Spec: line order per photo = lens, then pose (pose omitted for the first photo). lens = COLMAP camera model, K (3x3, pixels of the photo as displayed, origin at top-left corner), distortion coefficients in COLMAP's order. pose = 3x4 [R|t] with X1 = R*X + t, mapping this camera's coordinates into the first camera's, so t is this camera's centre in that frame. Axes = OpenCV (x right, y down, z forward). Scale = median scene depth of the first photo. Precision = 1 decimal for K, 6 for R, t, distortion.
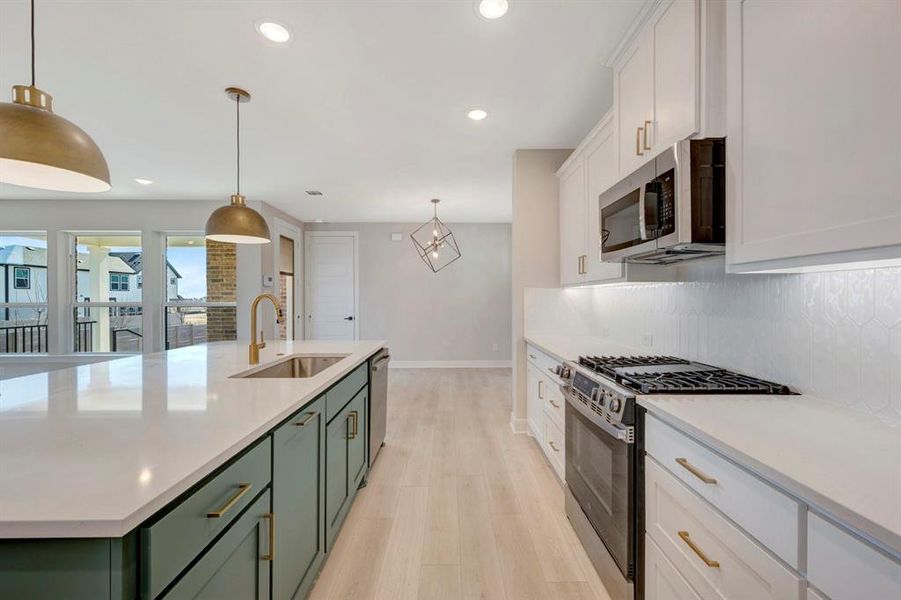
lens RADIAL K [[360.6, 0, 452.7], [0, 360.6, 300.9], [0, 0, 1]] dist [0.000347, 0.000076]
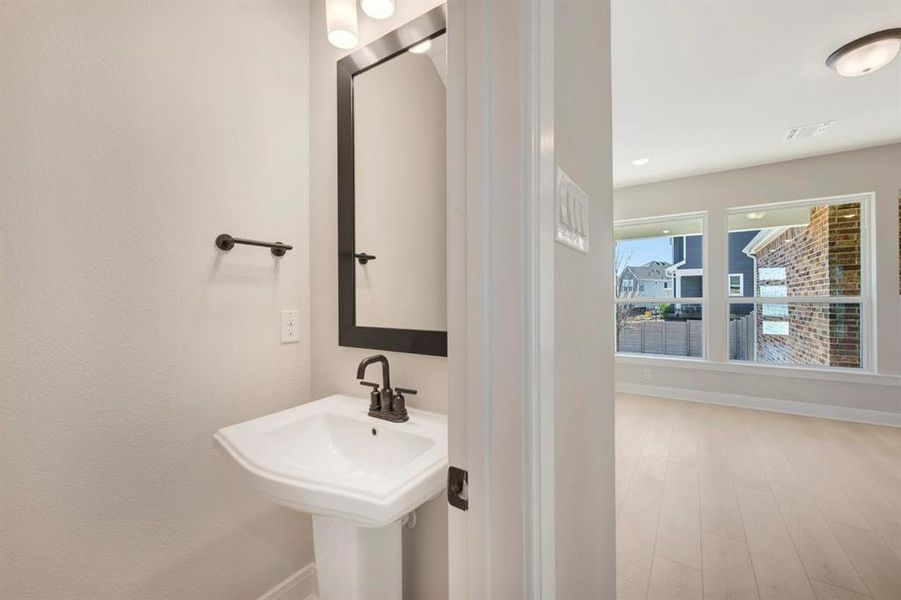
lens RADIAL K [[360.6, 0, 452.7], [0, 360.6, 300.9], [0, 0, 1]] dist [0.000347, 0.000076]
pose [[0.829719, -0.000791, -0.558181, -0.903844], [-0.003525, 0.999972, -0.006657, 0.015257], [0.558170, 0.007491, 0.829693, -0.008921]]
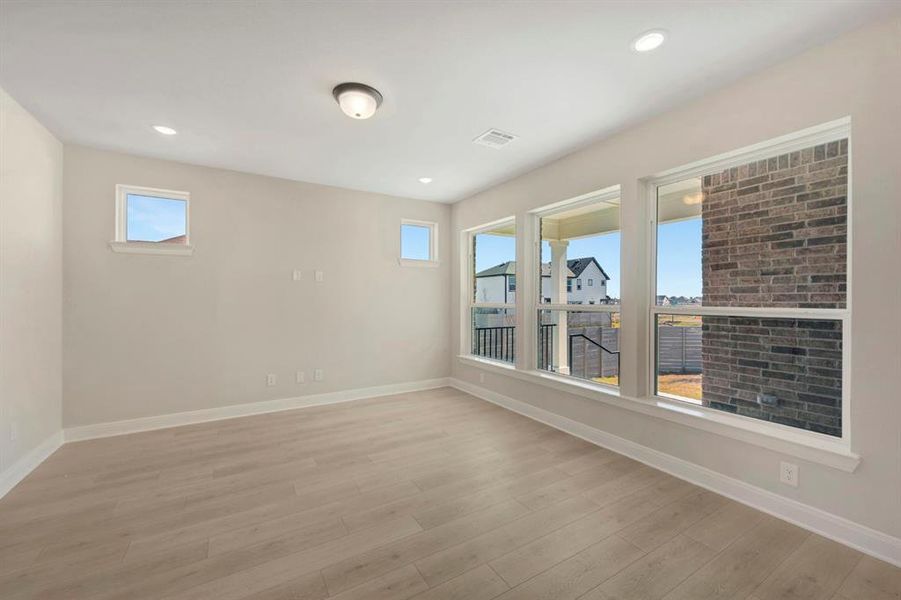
lens RADIAL K [[363.9, 0, 453.2], [0, 363.9, 300.0], [0, 0, 1]] dist [0.000229, -0.000143]
pose [[0.505458, 0.005279, -0.862835, -0.382835], [-0.008121, 0.999966, 0.001361, -0.002932], [0.862813, 0.006319, 0.505483, 0.365531]]
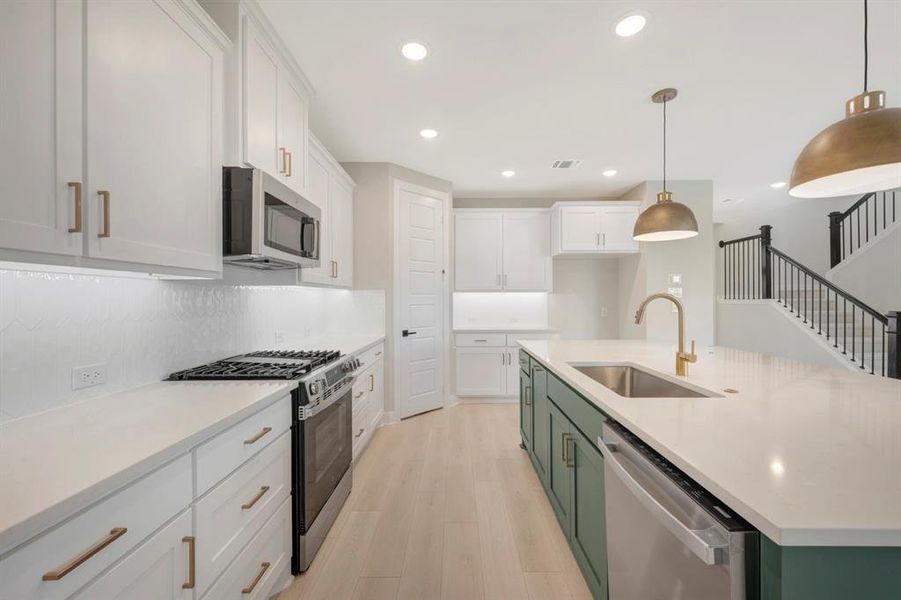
lens RADIAL K [[360.6, 0, 452.7], [0, 360.6, 300.9], [0, 0, 1]] dist [0.000347, 0.000076]
pose [[-0.999544, 0.005660, 0.029677, -0.012276], [0.005966, 0.999930, 0.010261, -0.002762], [-0.029617, 0.010433, -0.999507, 0.587139]]
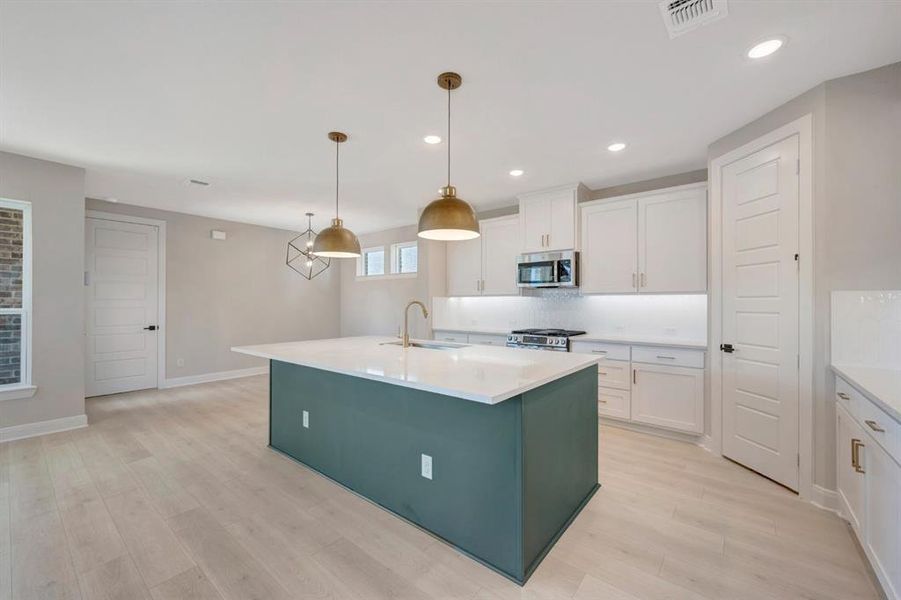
lens RADIAL K [[360.6, 0, 452.7], [0, 360.6, 300.9], [0, 0, 1]] dist [0.000347, 0.000076]
pose [[0.639043, 0.007496, 0.769134, -0.485254], [0.003188, 0.999918, -0.012394, 0.000613], [-0.769164, 0.010372, 0.638967, -0.027830]]
